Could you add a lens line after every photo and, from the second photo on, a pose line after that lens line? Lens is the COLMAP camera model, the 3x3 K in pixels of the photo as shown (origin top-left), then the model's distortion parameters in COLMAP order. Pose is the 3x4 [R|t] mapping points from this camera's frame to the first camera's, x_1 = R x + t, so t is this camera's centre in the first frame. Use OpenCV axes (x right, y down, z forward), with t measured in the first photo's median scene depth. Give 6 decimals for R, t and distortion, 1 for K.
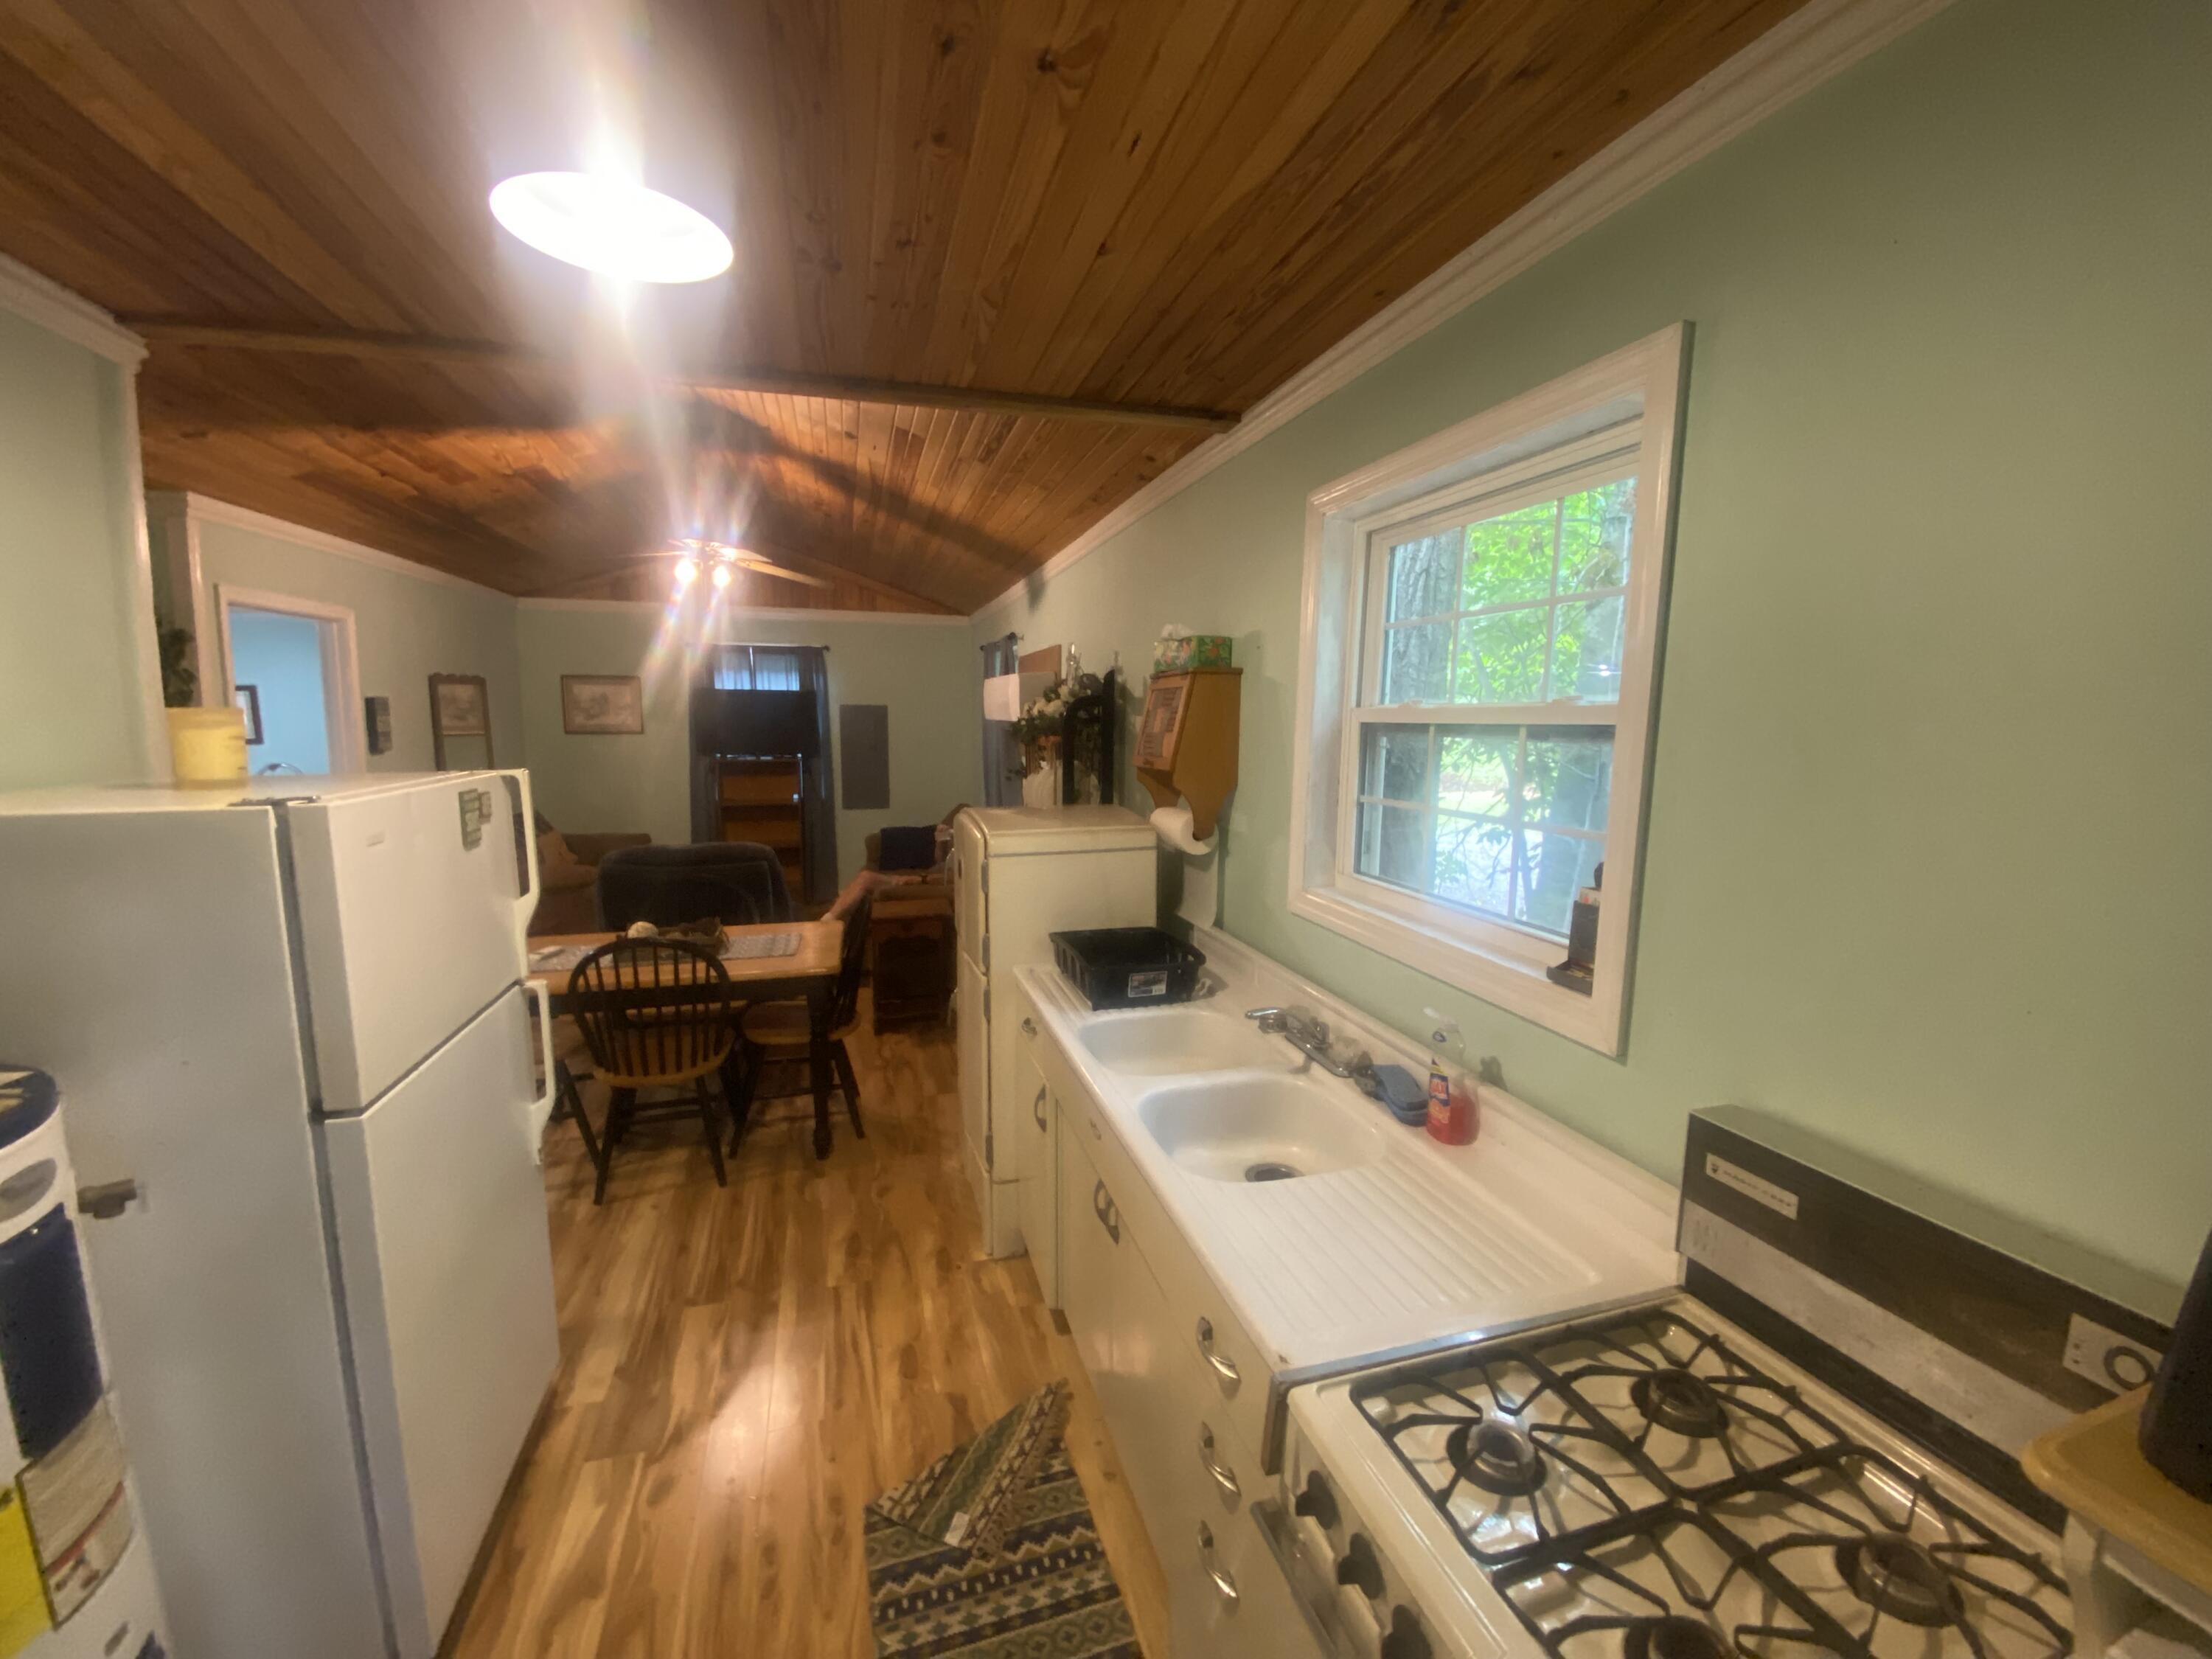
lens RADIAL K [[893.4, 0, 1106.0], [0, 893.4, 829.5], [0, 0, 1]] dist [0.000073, -0.000007]
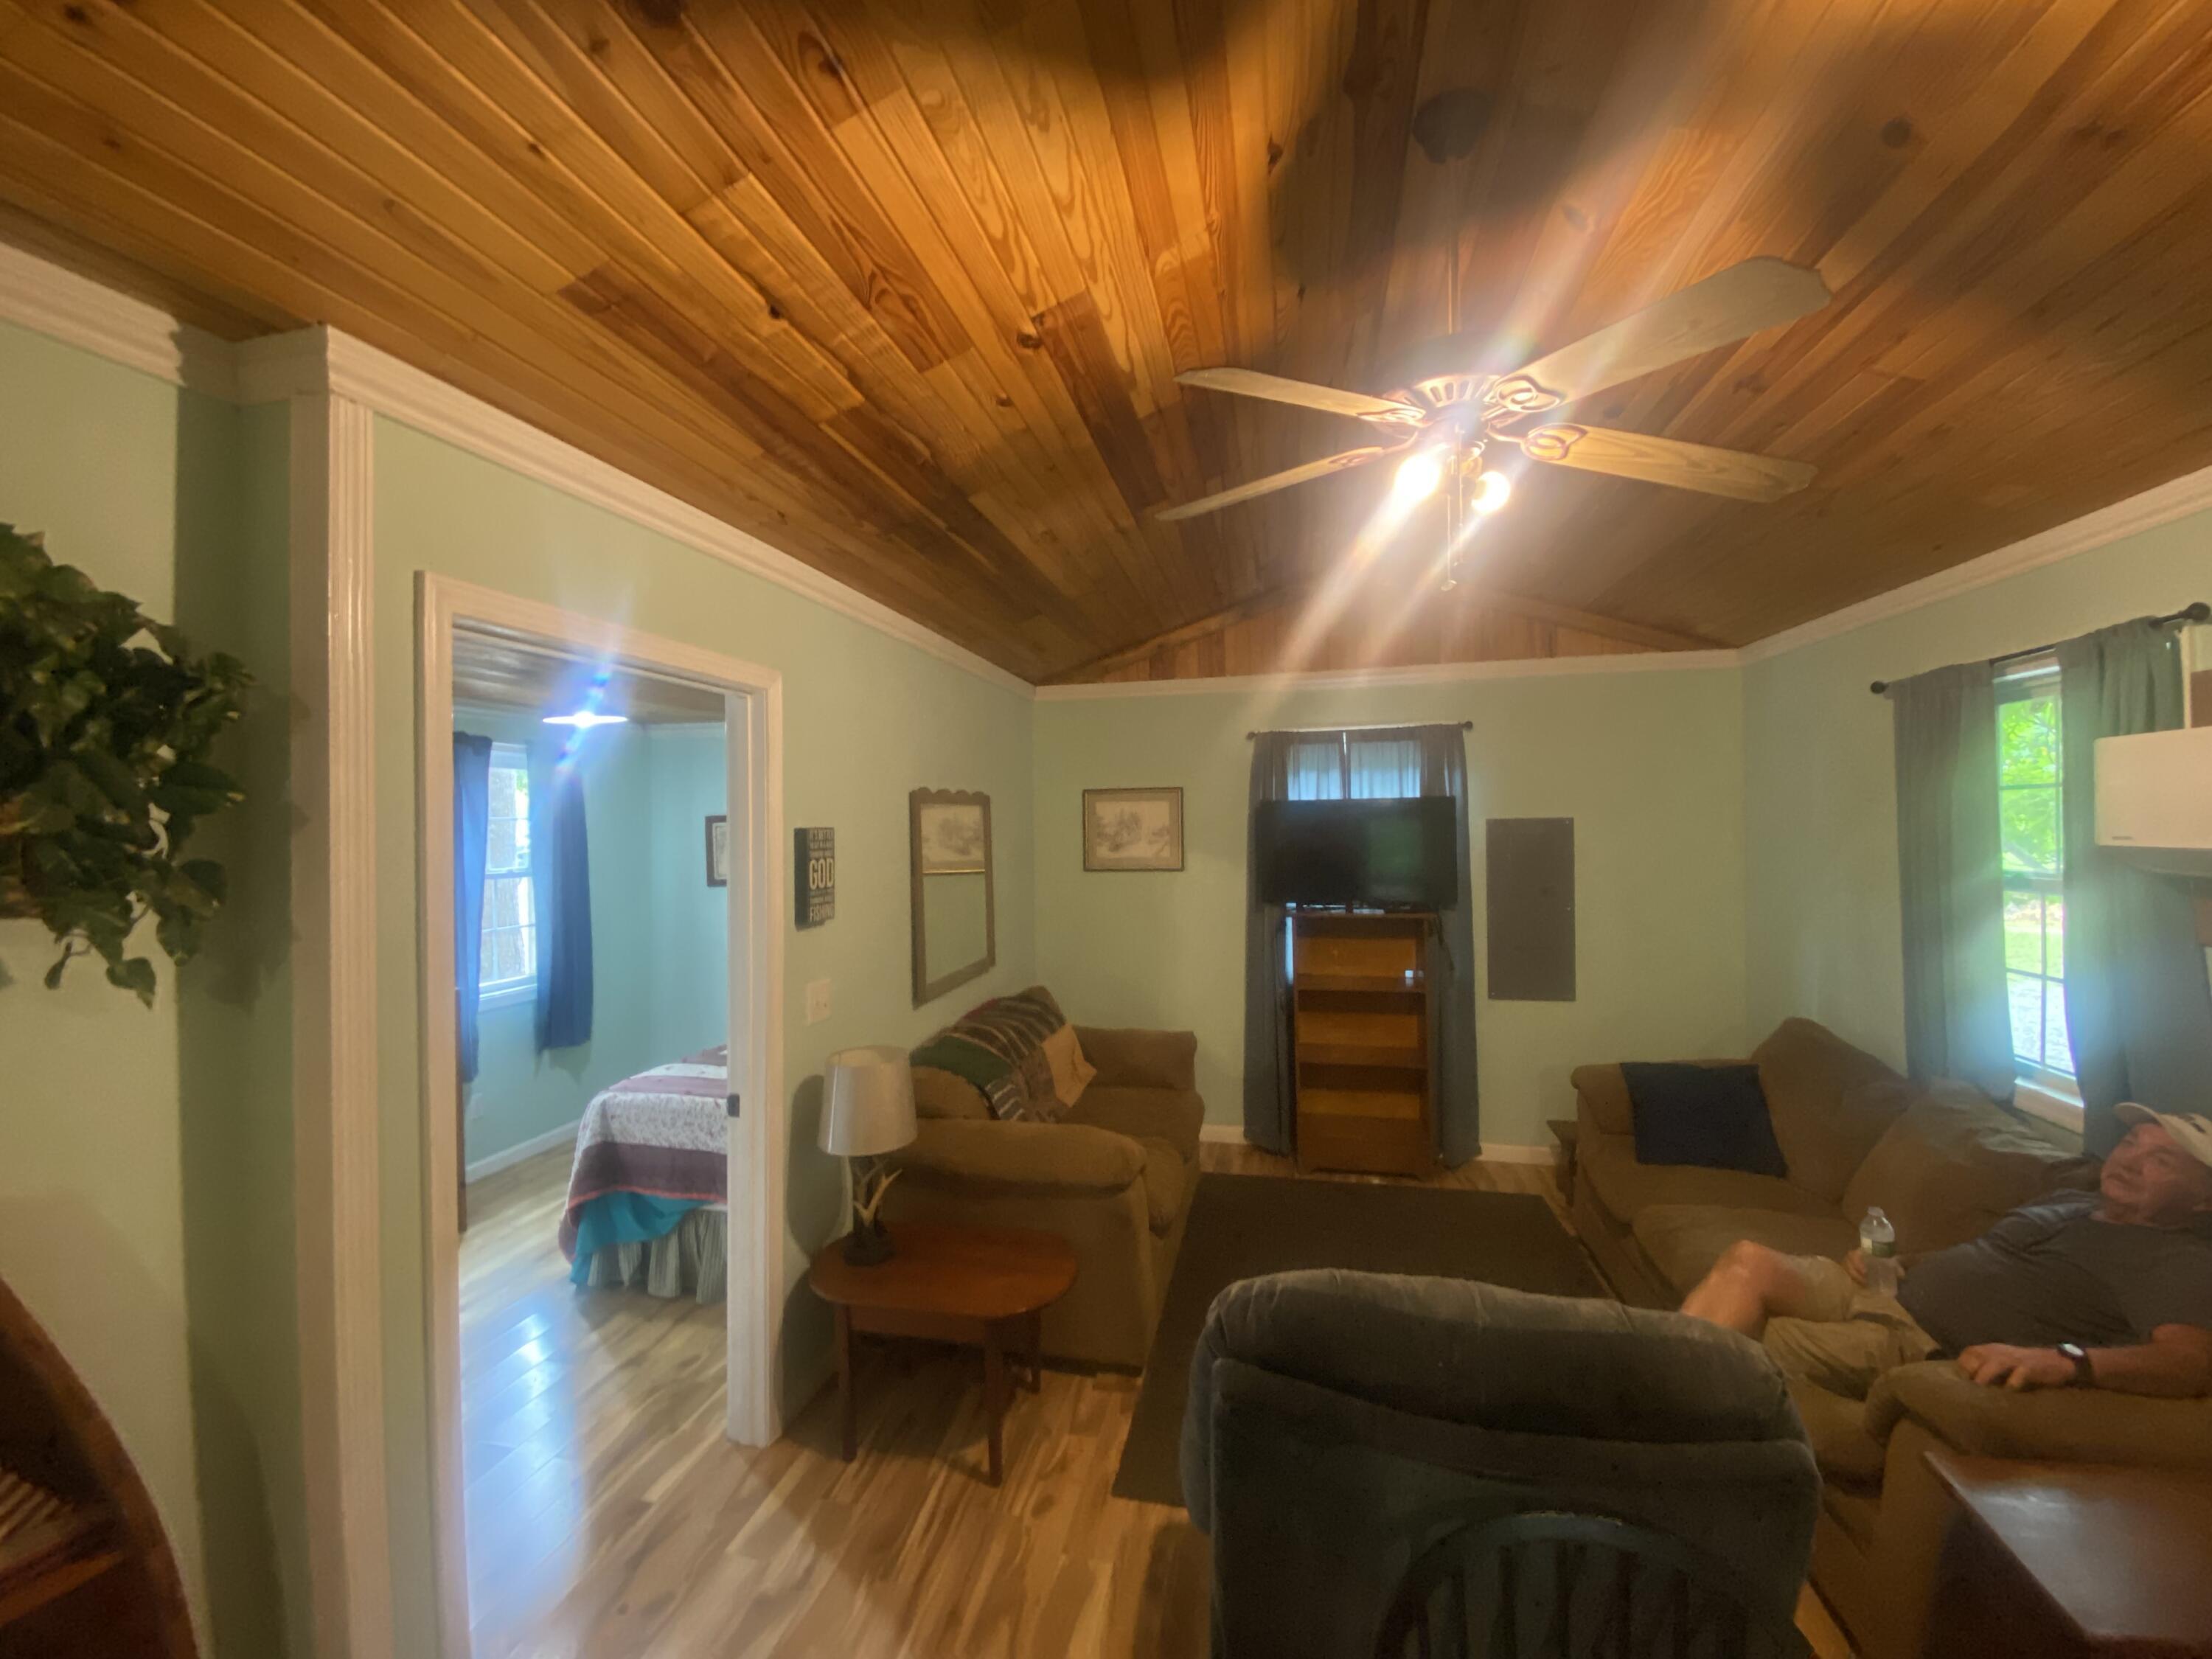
lens RADIAL K [[888.9, 0, 1106.0], [0, 888.9, 829.5], [0, 0, 1]] dist [-0.000107, -0.000003]
pose [[0.878159, -0.023681, -0.477782, -0.256644], [-0.037432, 0.992310, -0.117983, -0.058378], [0.476901, 0.121492, 0.870520, 0.398530]]
